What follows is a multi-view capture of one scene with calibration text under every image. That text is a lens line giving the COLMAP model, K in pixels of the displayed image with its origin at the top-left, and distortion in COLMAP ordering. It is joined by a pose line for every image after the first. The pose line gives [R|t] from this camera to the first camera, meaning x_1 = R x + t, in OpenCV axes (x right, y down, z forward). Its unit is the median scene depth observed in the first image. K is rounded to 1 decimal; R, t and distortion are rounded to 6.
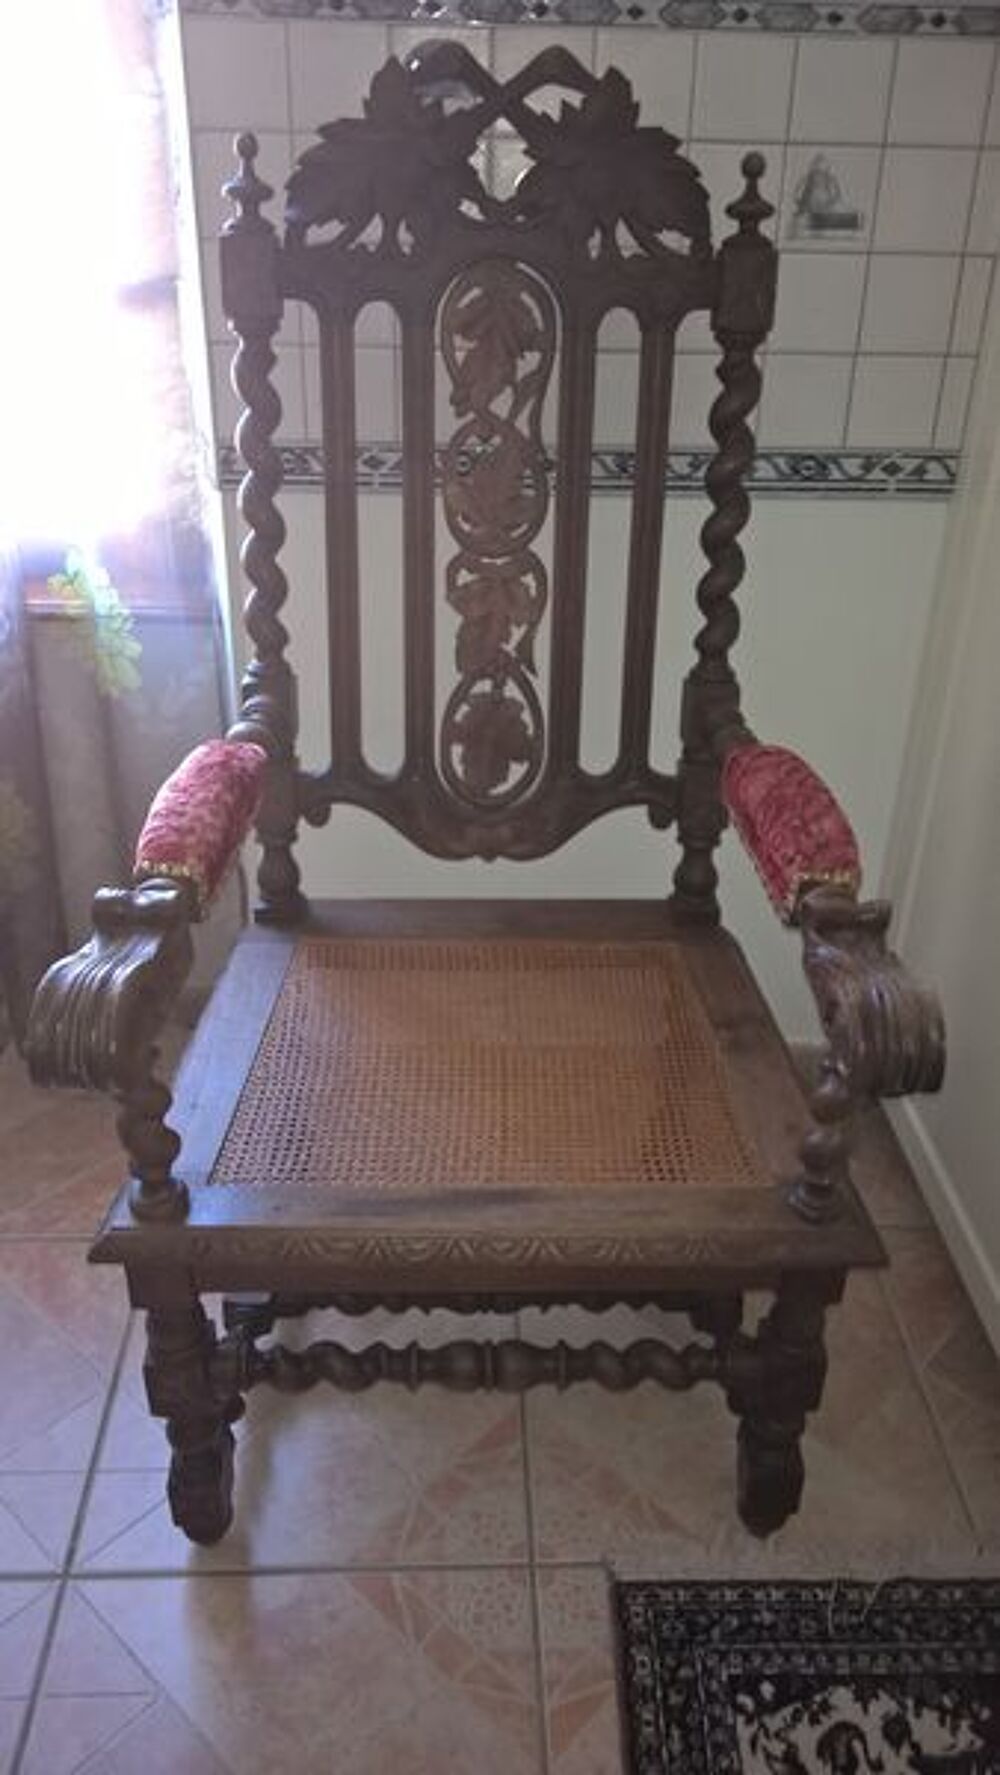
lens RADIAL K [[1423.4, 0, 500.0], [0, 1423.4, 887.5], [0, 0, 1]] dist [-0.011161, -0.010763]
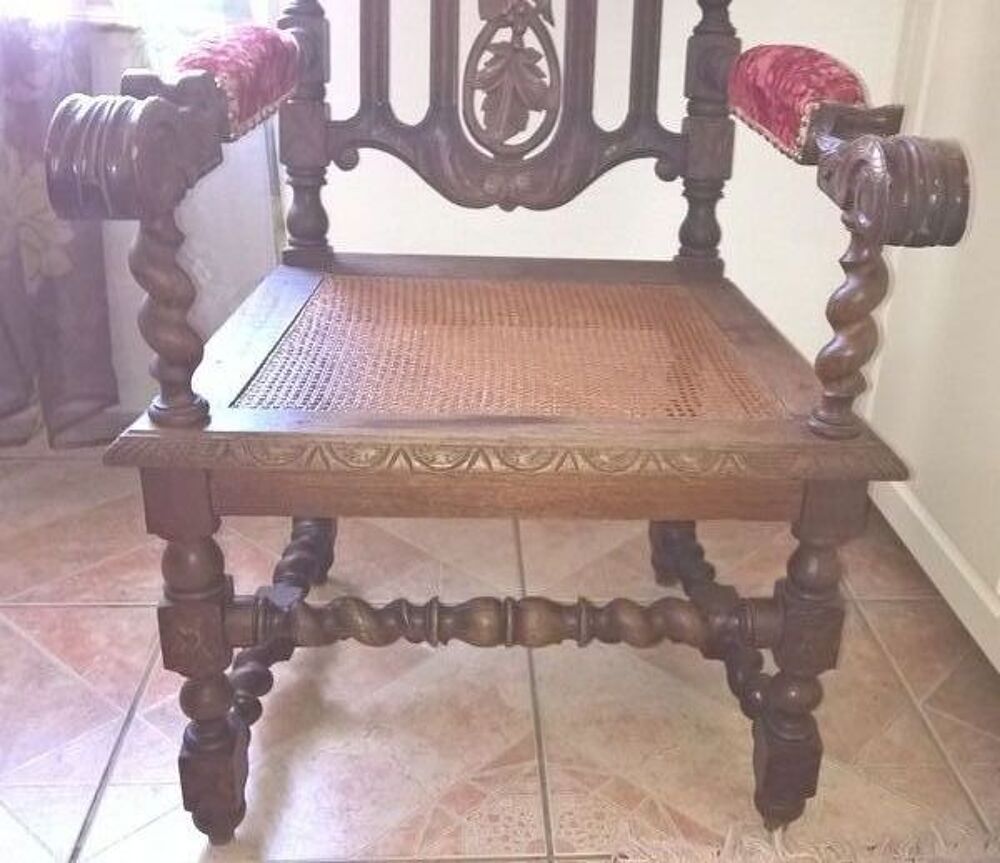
lens RADIAL K [[1222.8, 0, 563.7], [0, 1222.8, 429.9], [0, 0, 1]] dist [-0.002081, -0.004849]
pose [[0.998537, 0.005584, 0.053777, -0.015278], [0.000434, 0.993793, -0.111241, 0.268241], [-0.054064, 0.111101, 0.992337, 0.117268]]
